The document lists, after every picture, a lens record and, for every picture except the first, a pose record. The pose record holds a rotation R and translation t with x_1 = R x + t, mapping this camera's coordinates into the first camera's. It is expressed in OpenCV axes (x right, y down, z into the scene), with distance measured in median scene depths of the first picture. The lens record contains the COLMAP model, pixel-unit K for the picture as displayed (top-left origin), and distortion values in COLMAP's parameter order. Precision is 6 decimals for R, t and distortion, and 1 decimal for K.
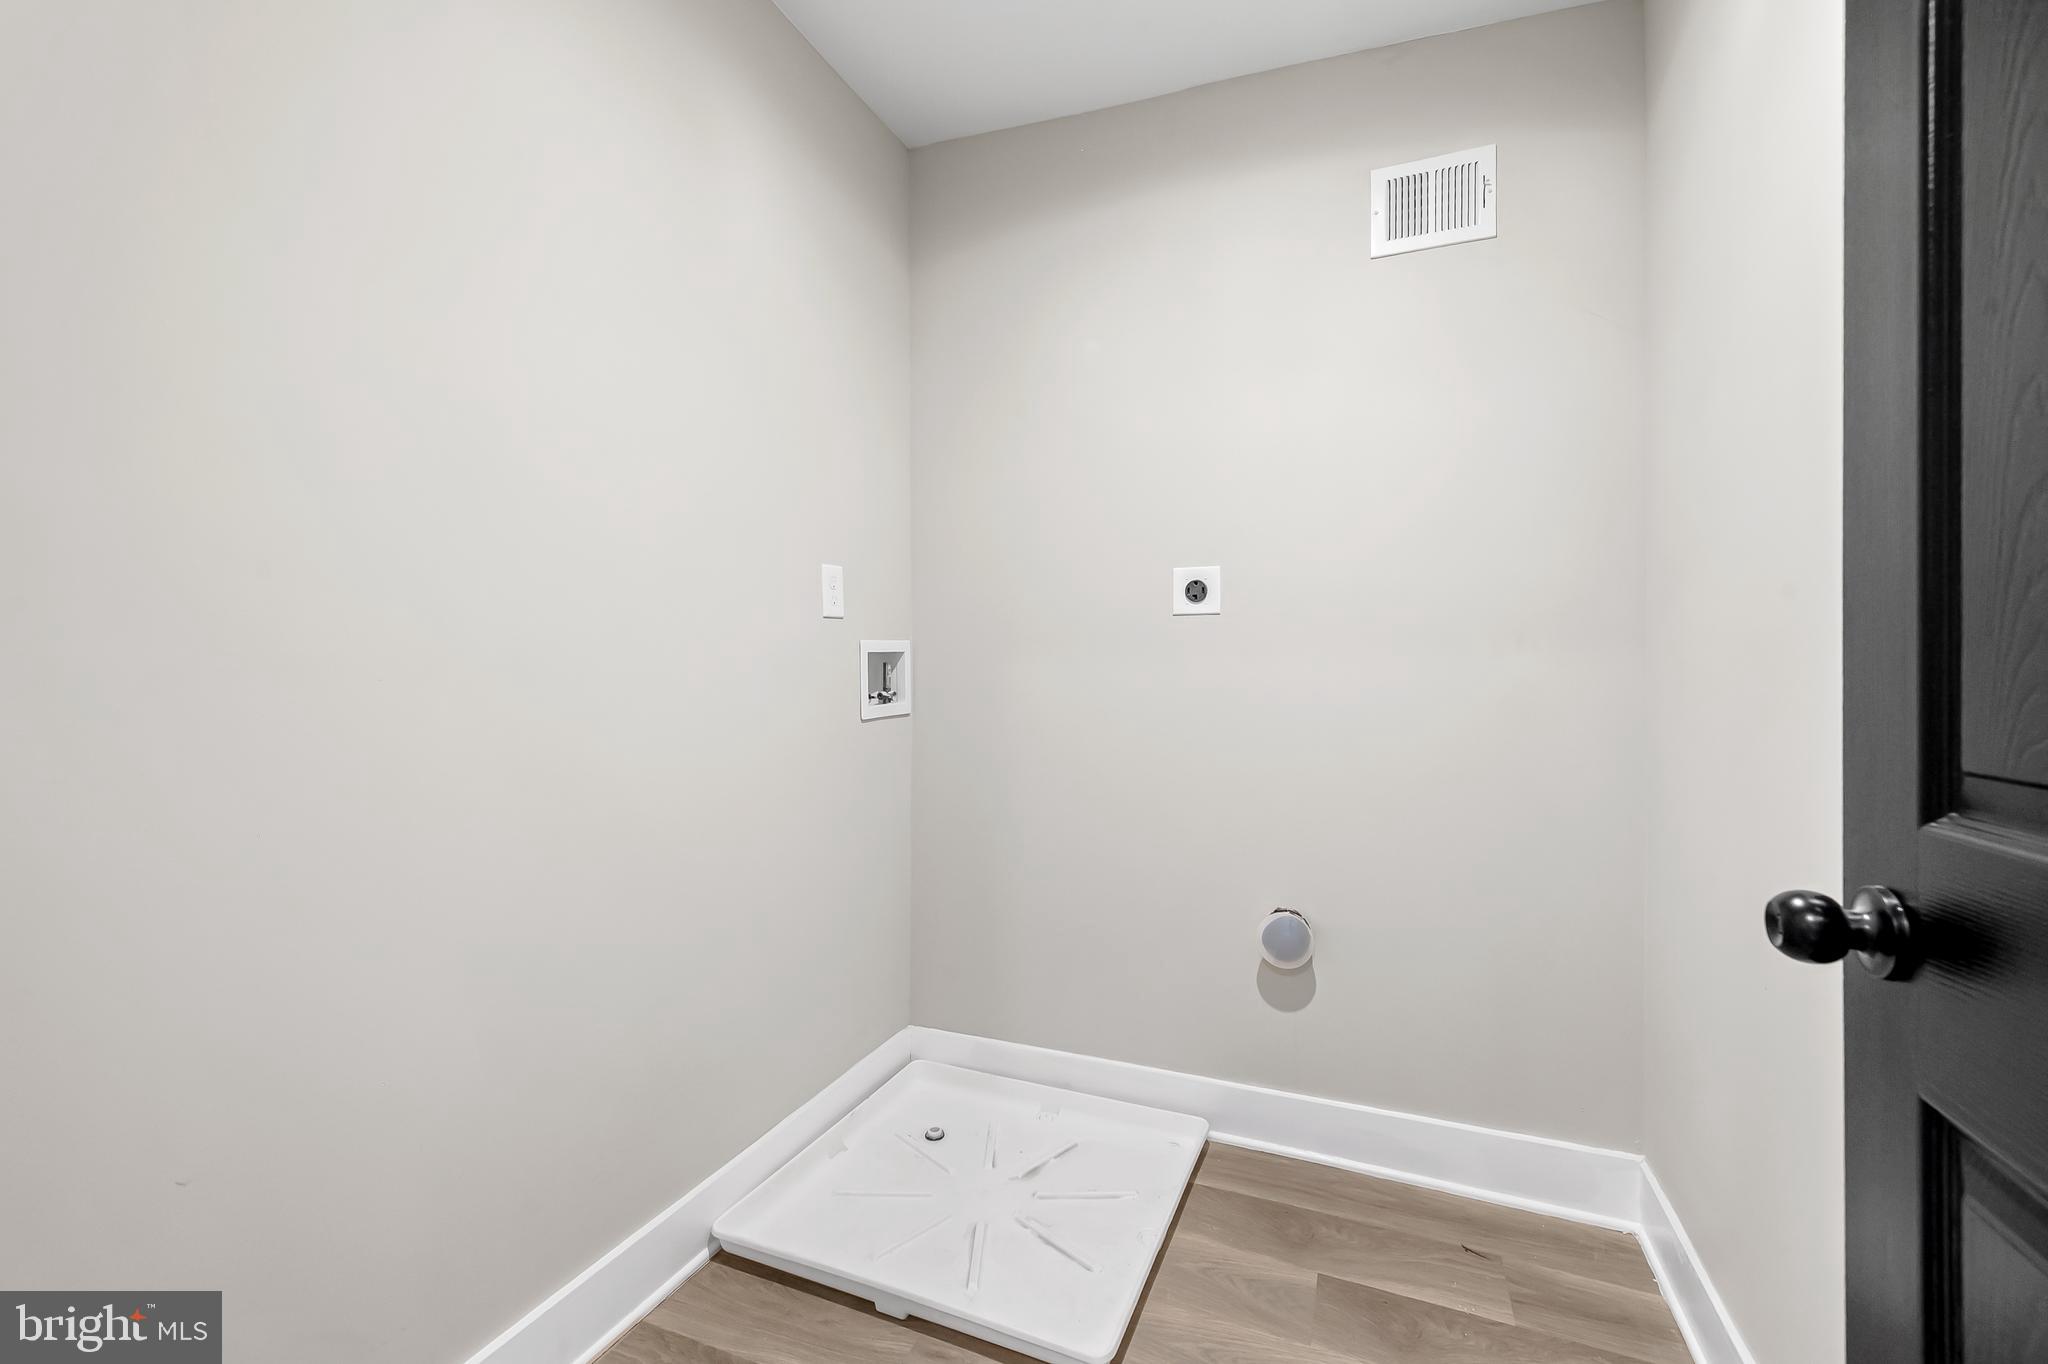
lens RADIAL K [[815.6, 0, 1033.1], [0, 815.6, 669.0], [0, 0, 1]] dist [0.002193, 0.000041]
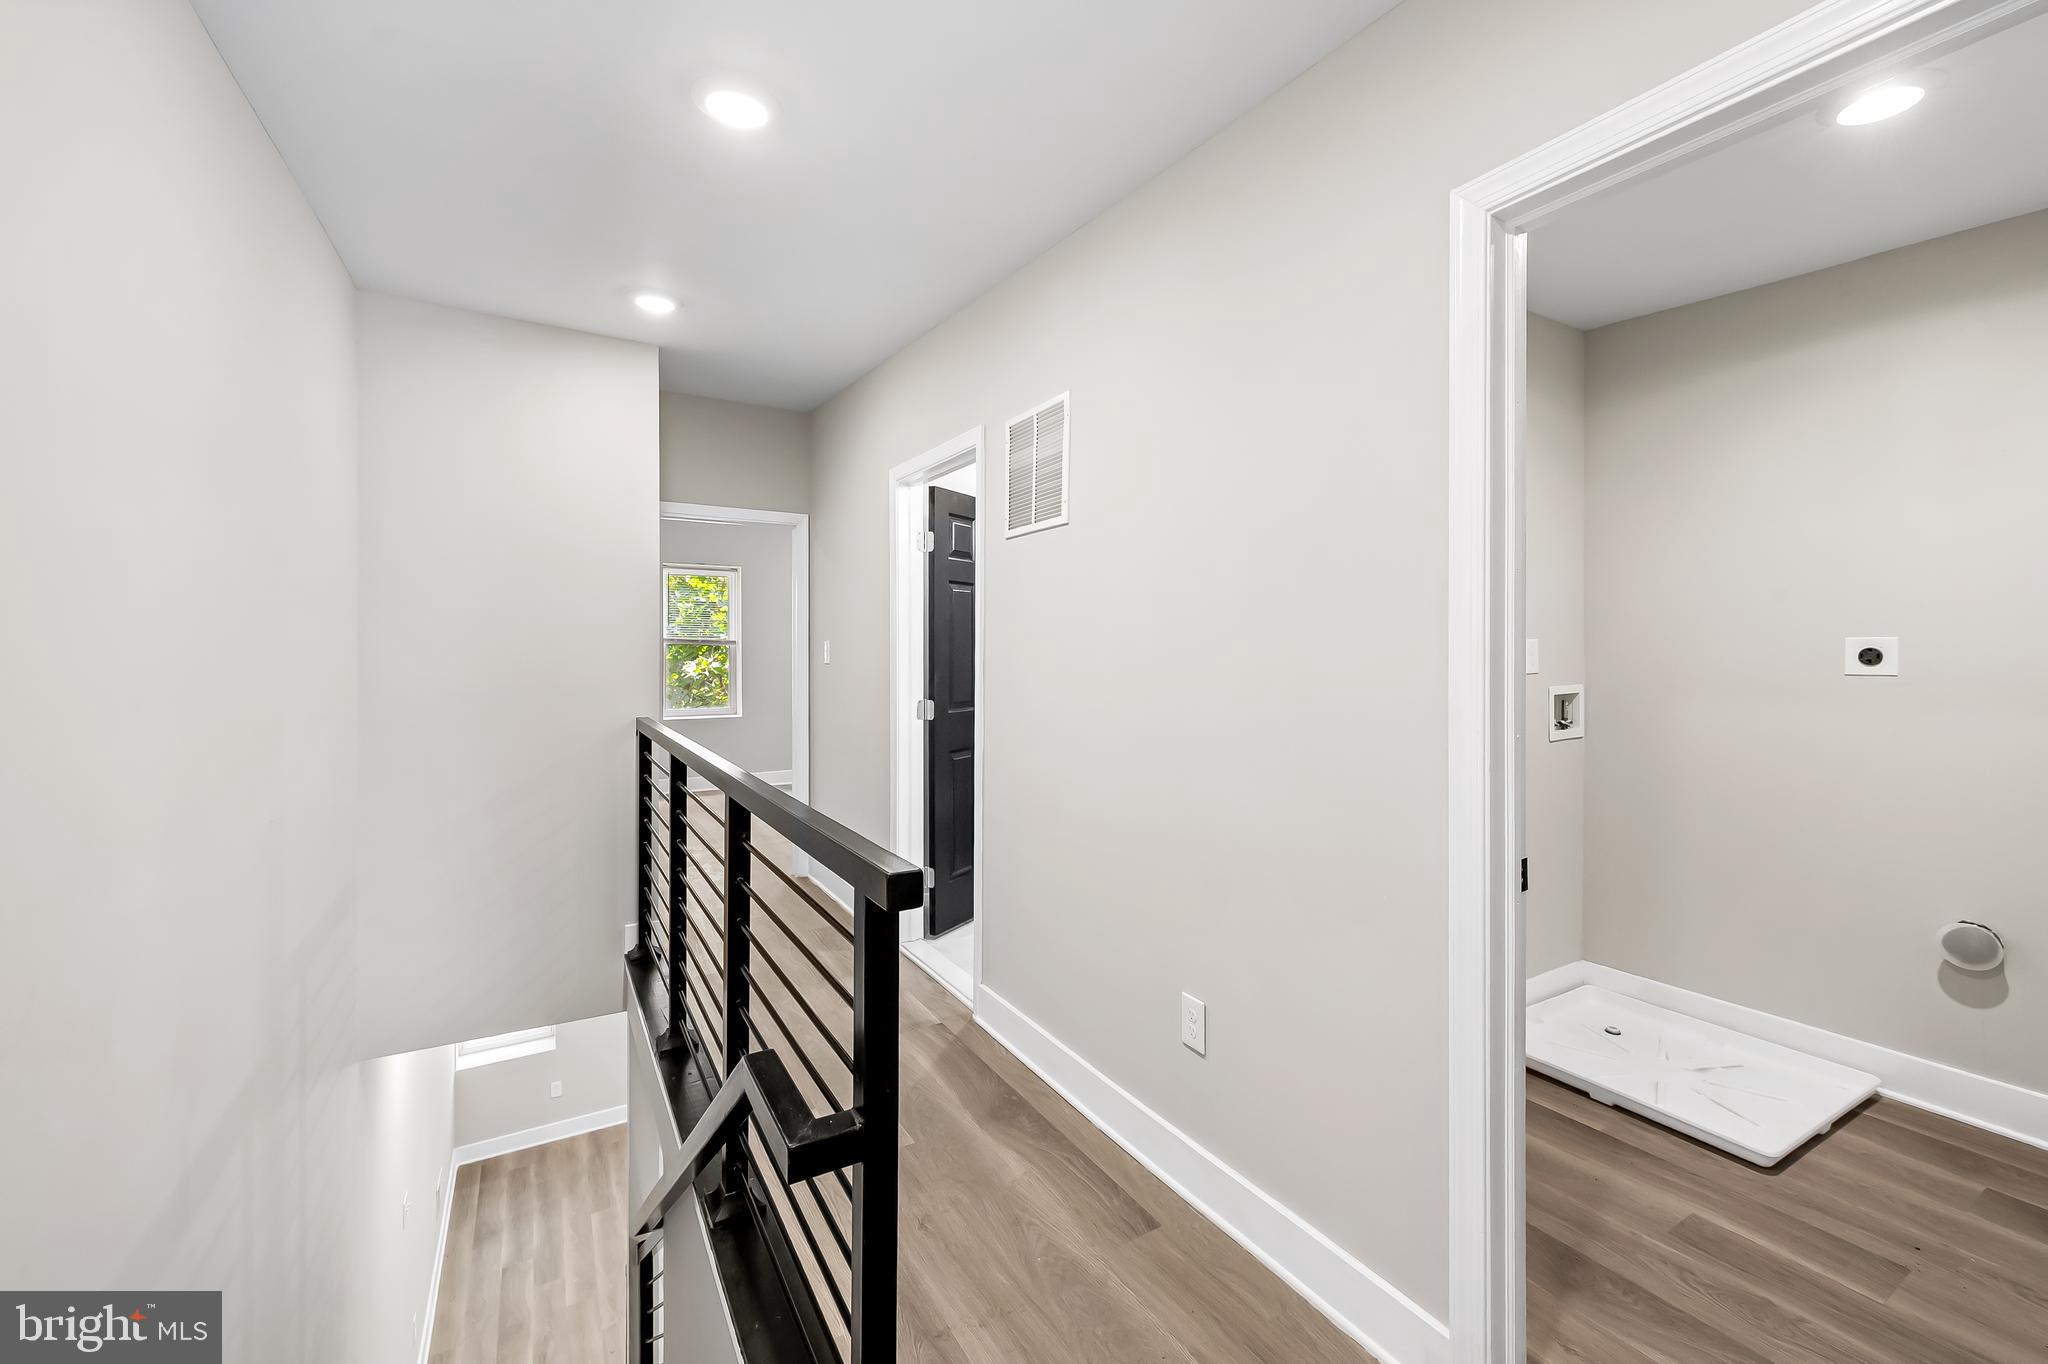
lens RADIAL K [[833.2, 0, 1033.7], [0, 833.2, 655.0], [0, 0, 1]] dist [0.010293, 0.000169]
pose [[0.808564, 0.004309, -0.588392, -0.077212], [0.001729, 0.999951, 0.009699, -0.112858], [0.588406, -0.008860, 0.808517, -0.795762]]
